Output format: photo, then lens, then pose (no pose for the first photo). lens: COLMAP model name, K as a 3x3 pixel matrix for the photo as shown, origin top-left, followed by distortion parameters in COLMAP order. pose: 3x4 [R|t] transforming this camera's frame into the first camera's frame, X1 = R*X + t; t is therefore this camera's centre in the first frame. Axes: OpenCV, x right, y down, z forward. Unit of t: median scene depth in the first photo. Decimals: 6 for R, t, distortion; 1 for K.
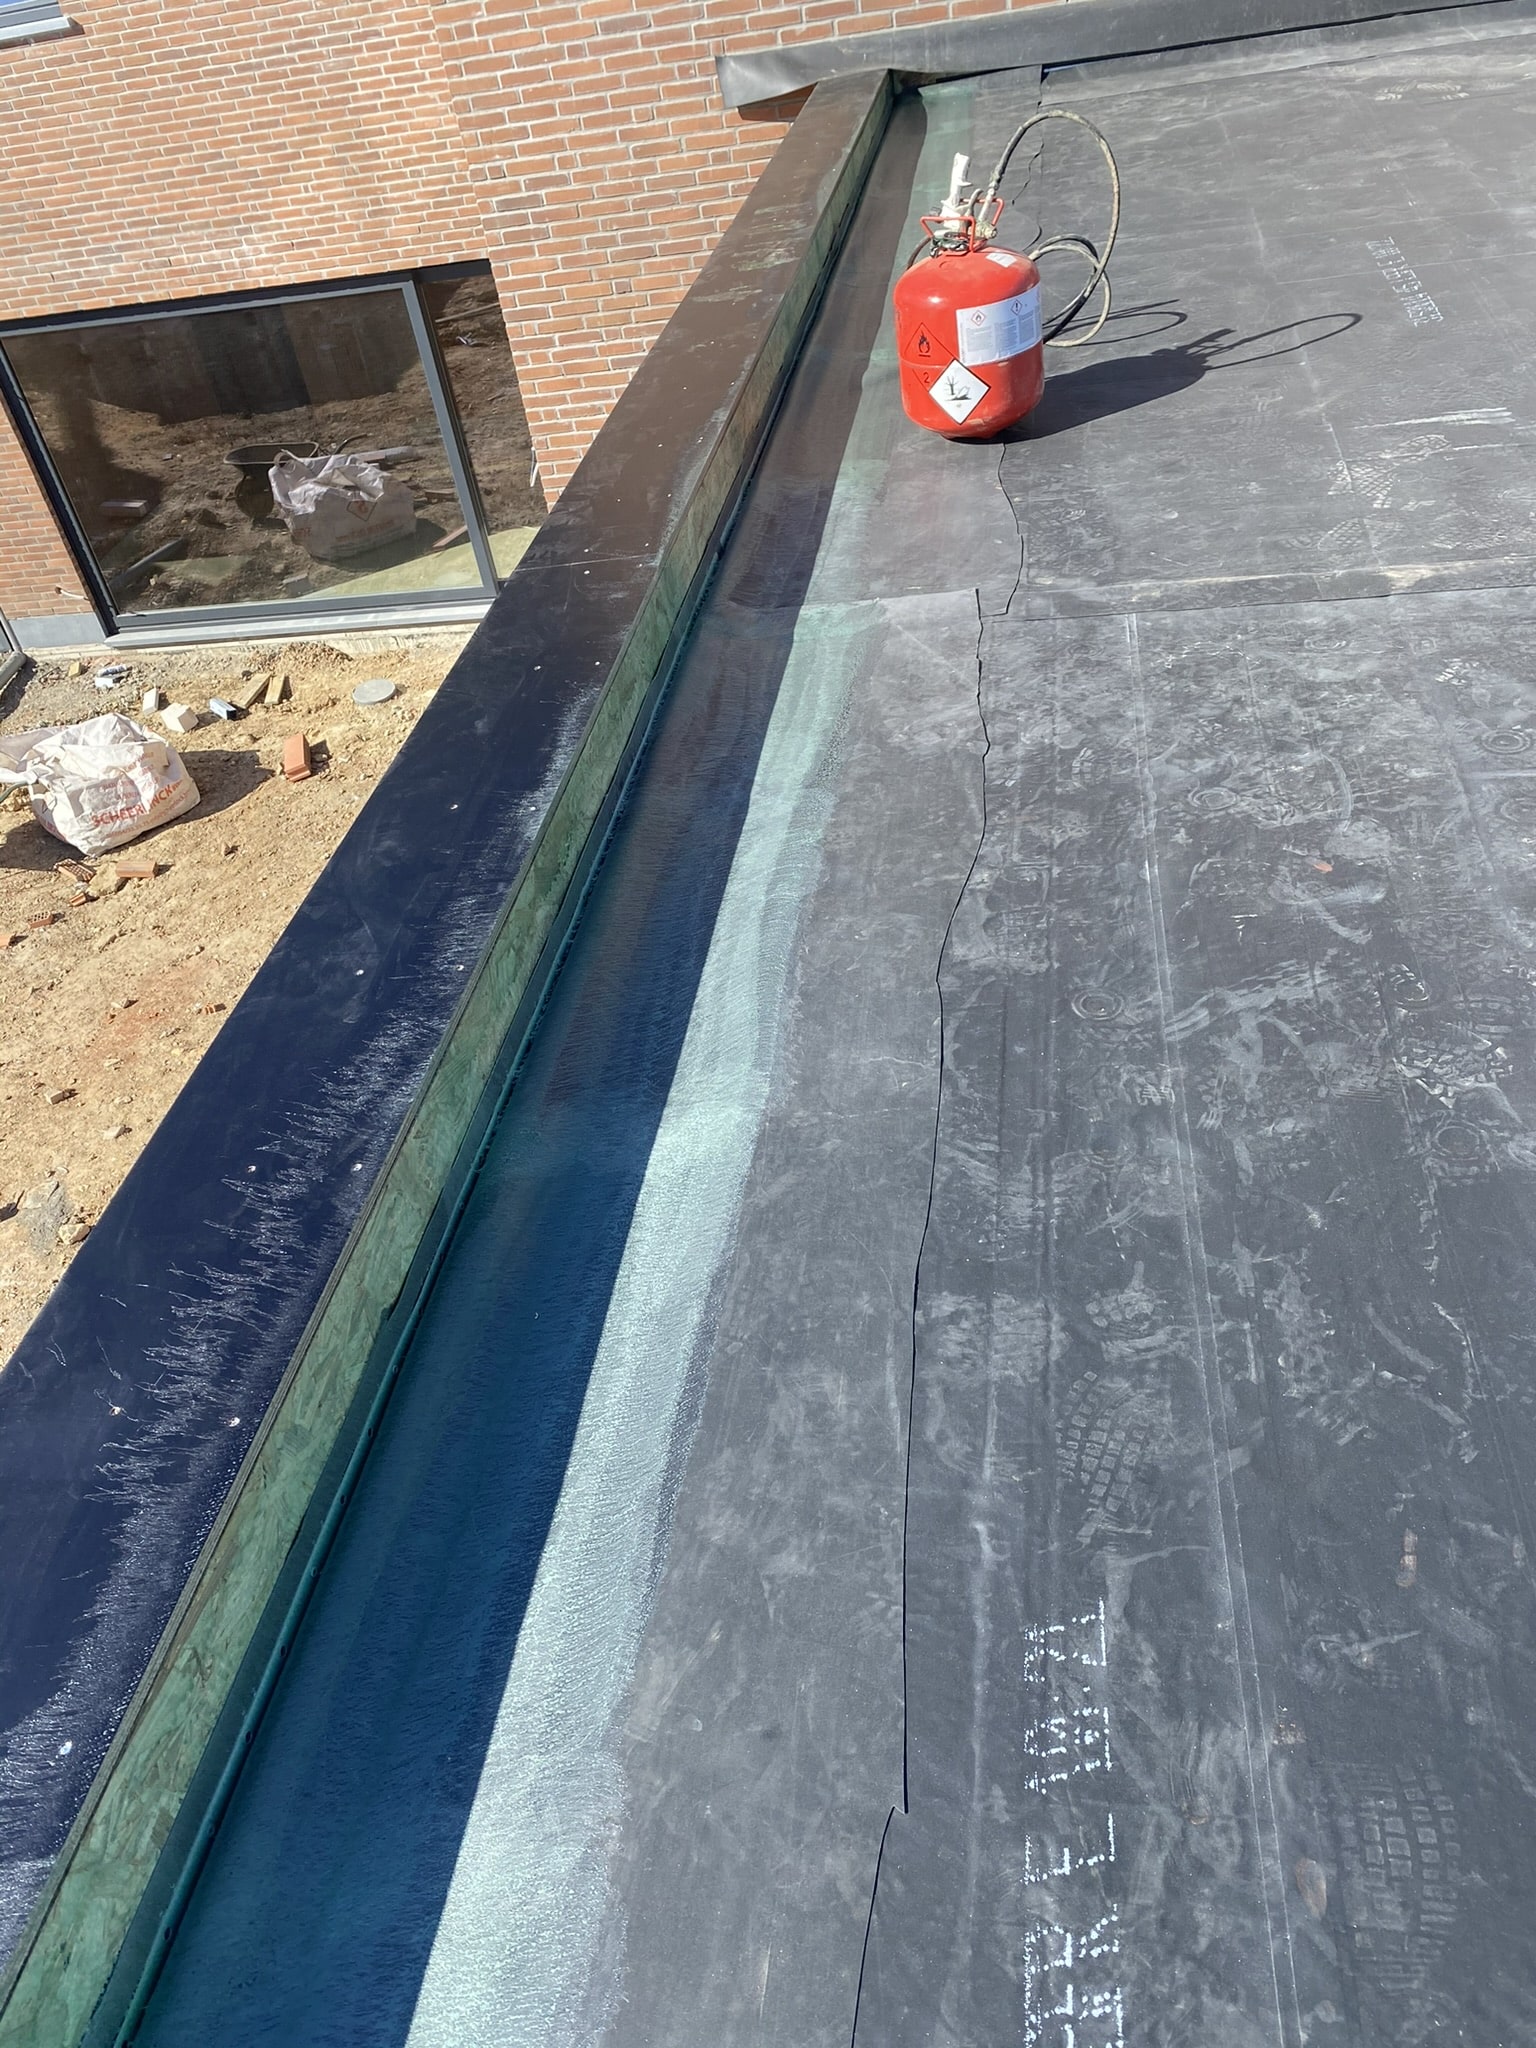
lens RADIAL K [[1538.5, 0, 762.0], [0, 1538.5, 1056.6], [0, 0, 1]] dist [0.032262, -0.036019]
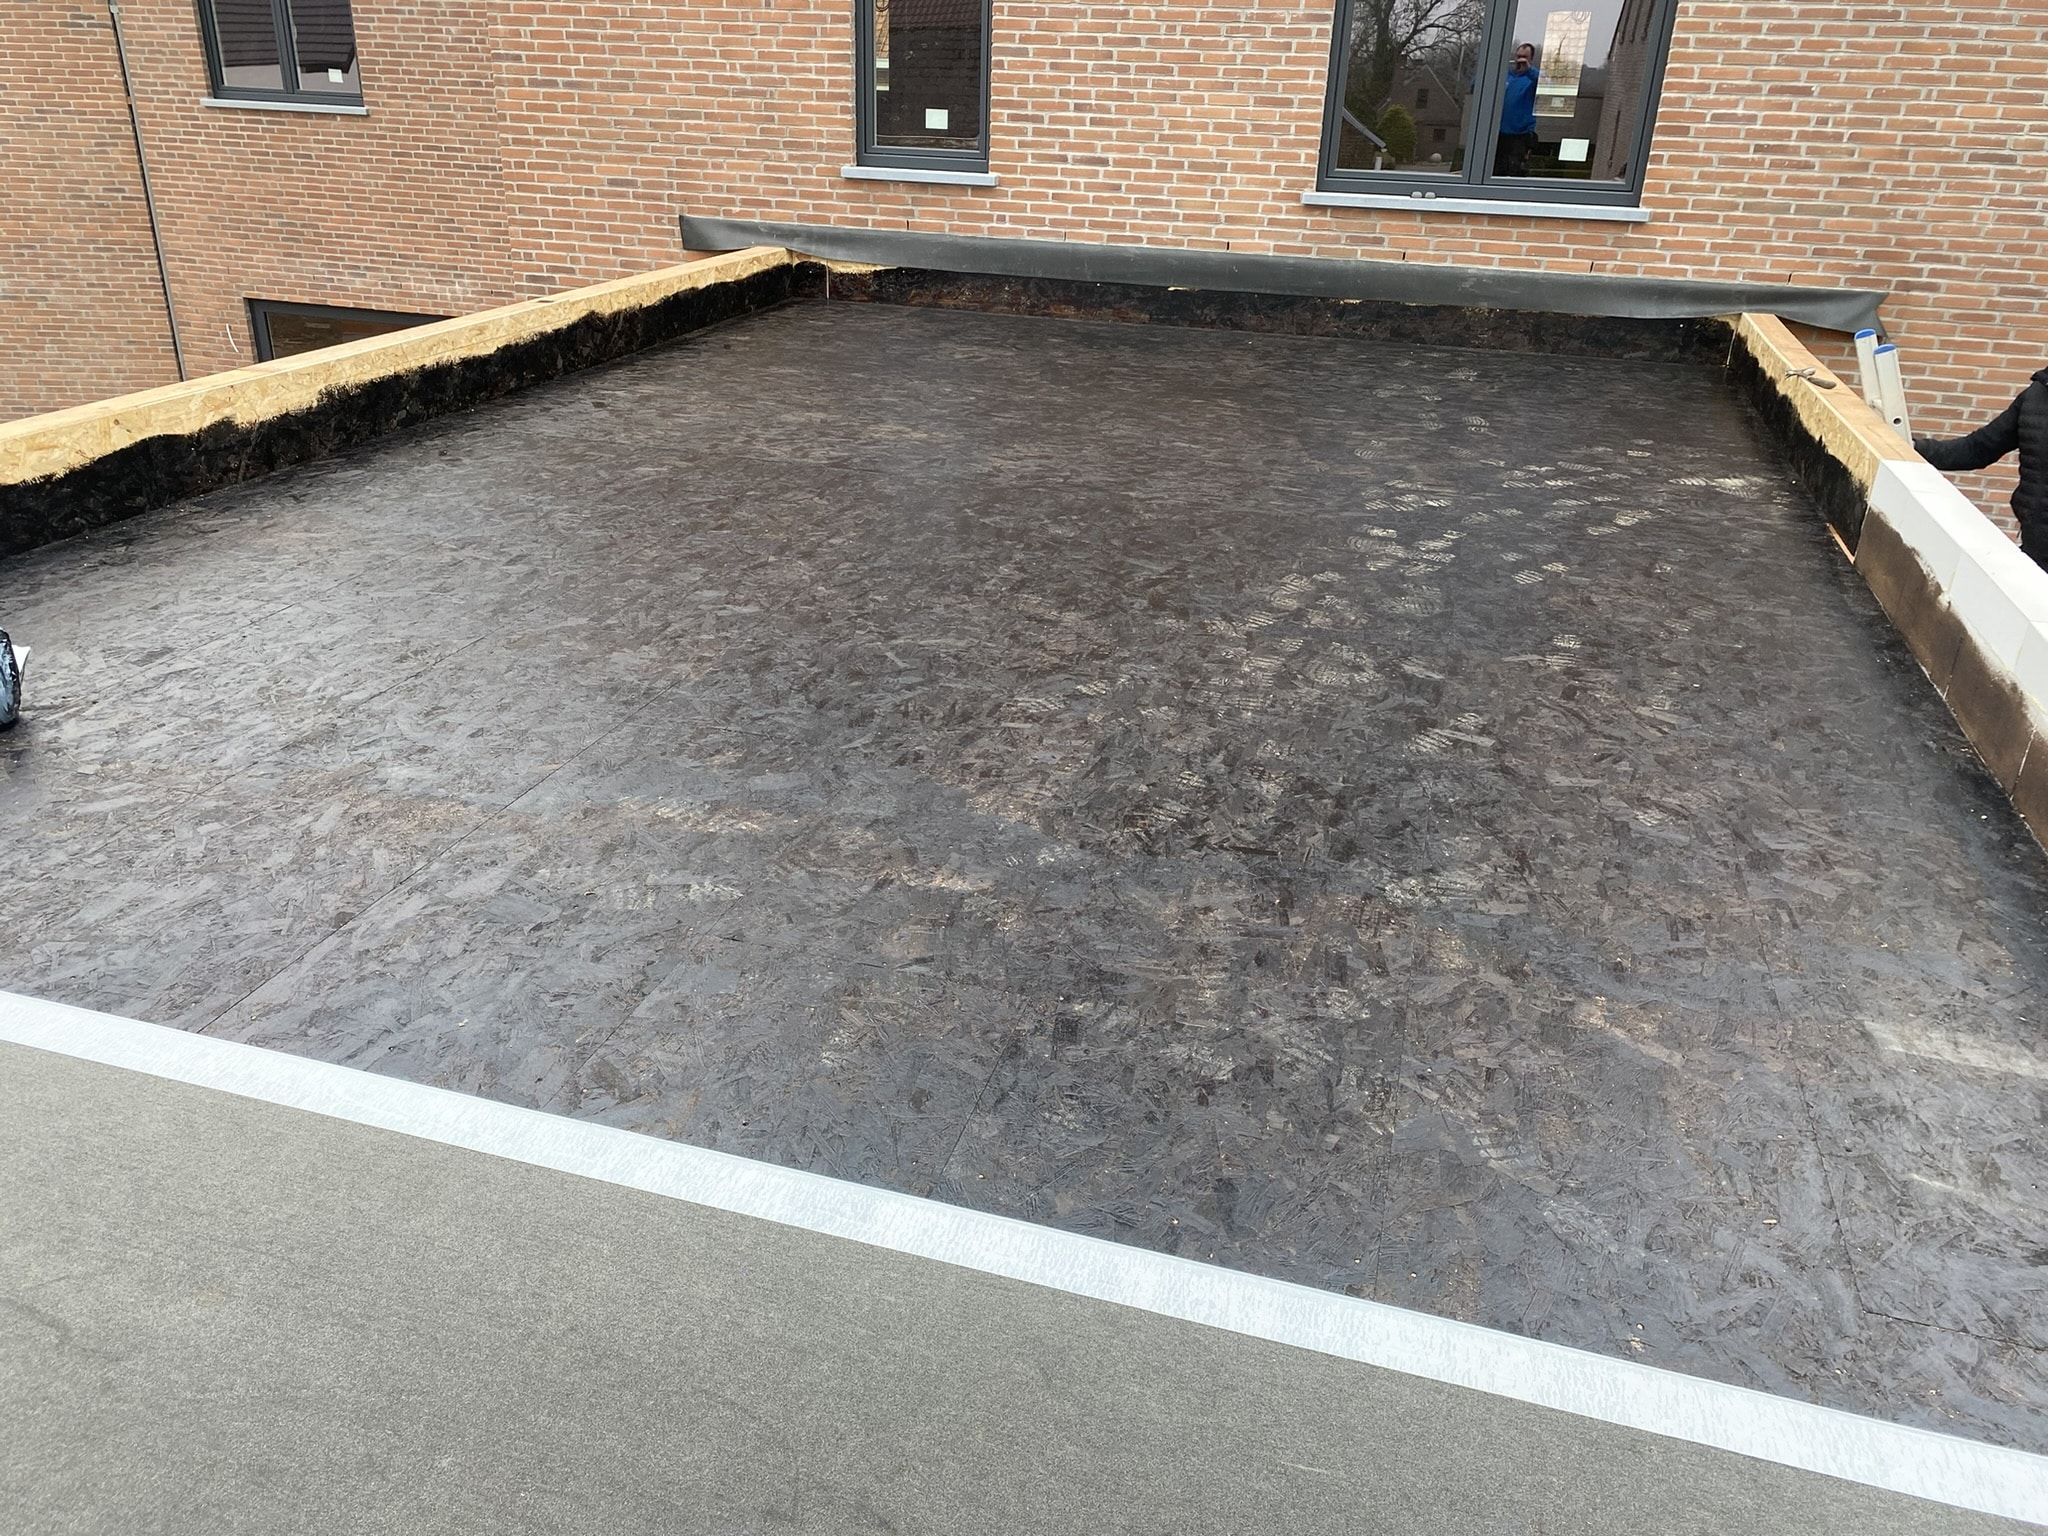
lens RADIAL K [[1553.3, 0, 1000.5], [0, 1553.3, 761.2], [0, 0, 1]] dist [0.014603, -0.006186]
pose [[0.973840, 0.219519, -0.058704, 0.288136], [-0.227233, 0.941187, -0.250065, 0.075909], [0.000357, 0.256863, 0.966448, -0.163039]]
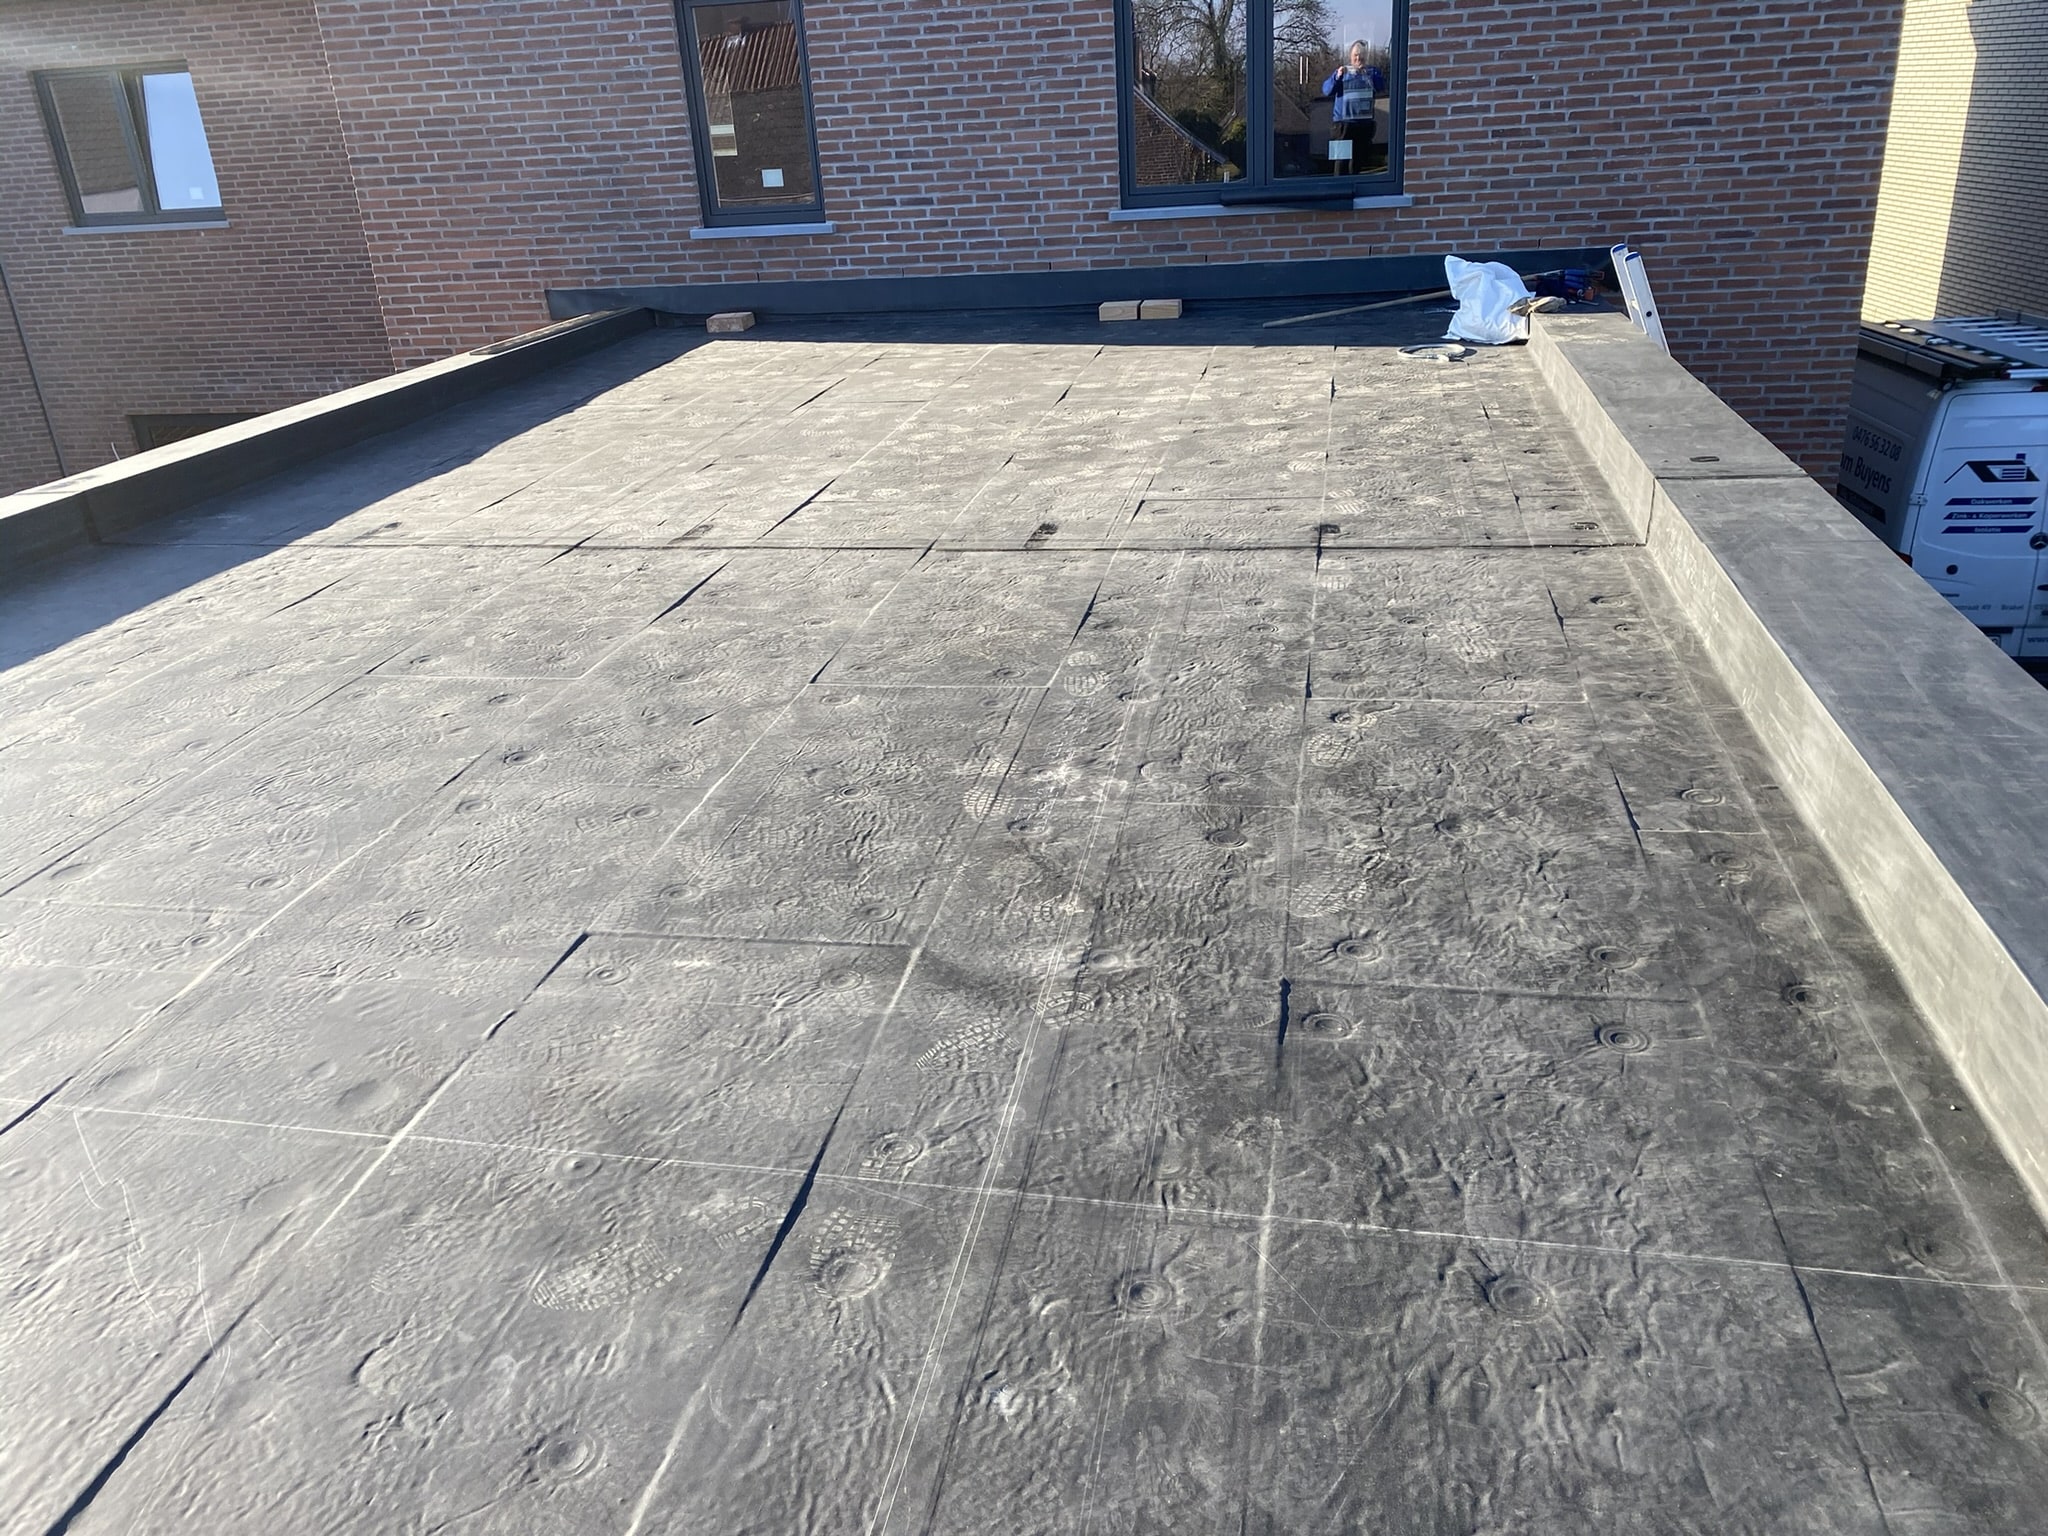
lens RADIAL K [[1548.4, 0, 1031.6], [0, 1548.4, 757.8], [0, 0, 1]] dist [0.017283, -0.010869]
pose [[0.995268, 0.097161, -0.001133, 0.315837], [-0.093484, 0.954294, -0.283874, 0.119637], [-0.026500, 0.282636, 0.958861, -0.225533]]
